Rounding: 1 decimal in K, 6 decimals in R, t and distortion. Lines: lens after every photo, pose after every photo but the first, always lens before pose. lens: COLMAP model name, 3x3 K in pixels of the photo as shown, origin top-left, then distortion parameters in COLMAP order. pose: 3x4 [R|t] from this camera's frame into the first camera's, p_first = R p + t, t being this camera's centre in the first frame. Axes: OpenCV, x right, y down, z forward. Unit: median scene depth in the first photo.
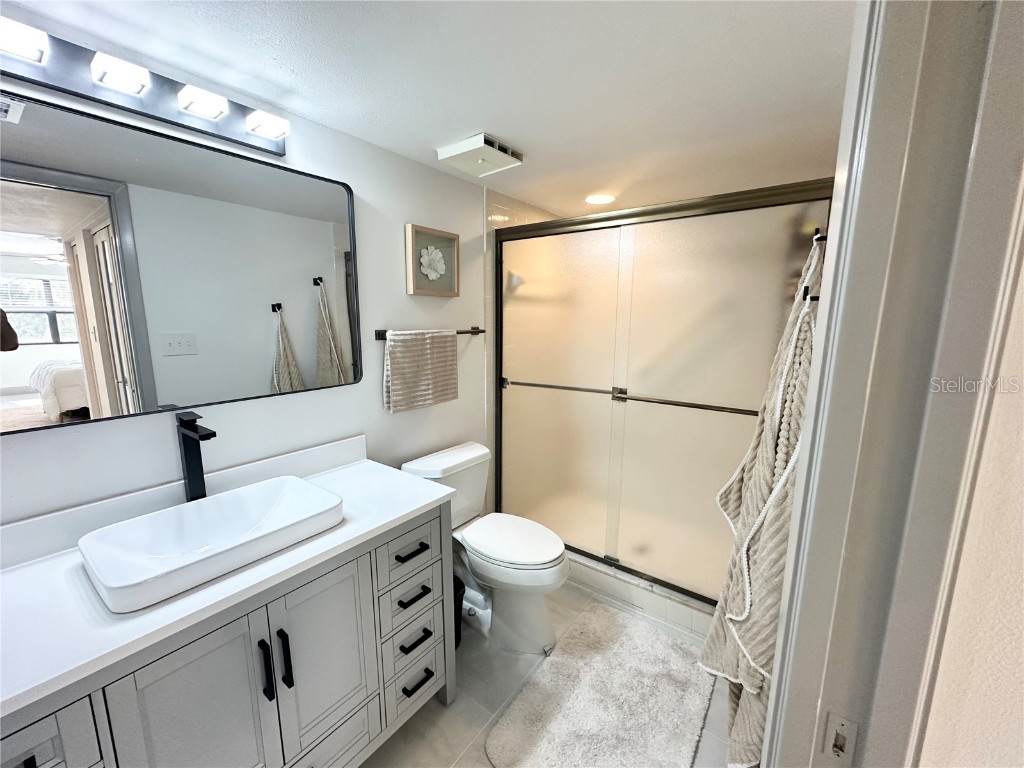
lens RADIAL K [[407.8, 0, 509.7], [0, 407.8, 384.2], [0, 0, 1]] dist [-0.014710, 0.003014]
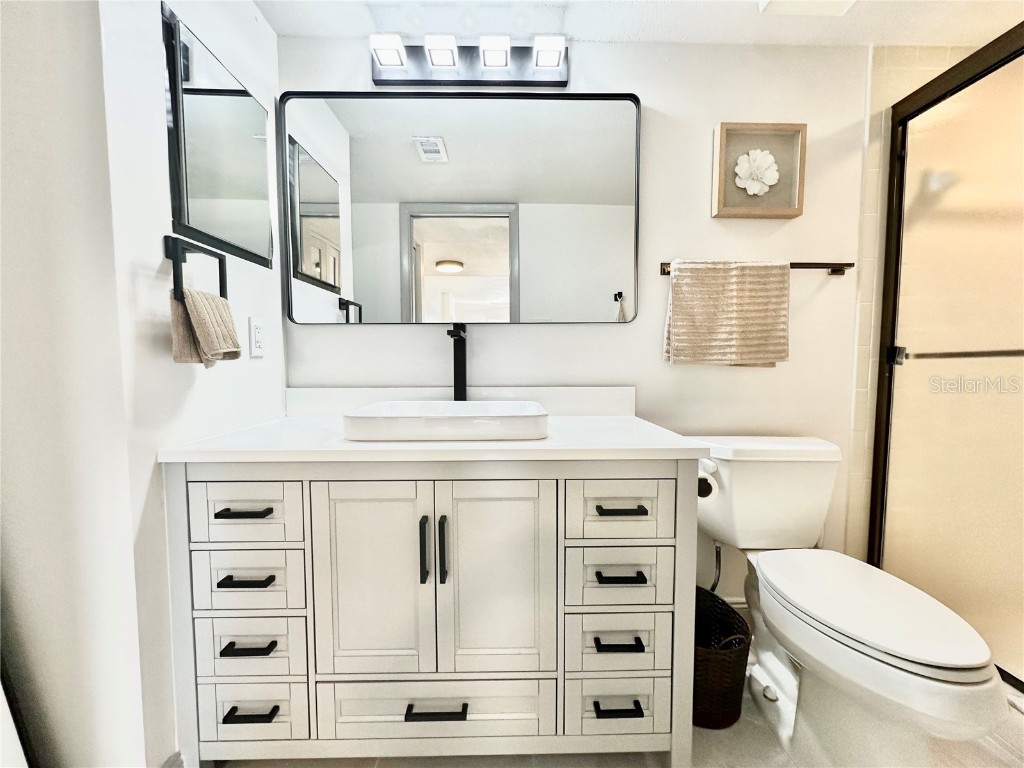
lens RADIAL K [[407.8, 0, 509.7], [0, 407.8, 384.2], [0, 0, 1]] dist [-0.014710, 0.003014]
pose [[0.617637, 0.046665, -0.785078, 0.128078], [-0.122583, 0.991750, -0.037489, 0.165687], [0.776851, 0.119392, 0.618262, 0.256977]]
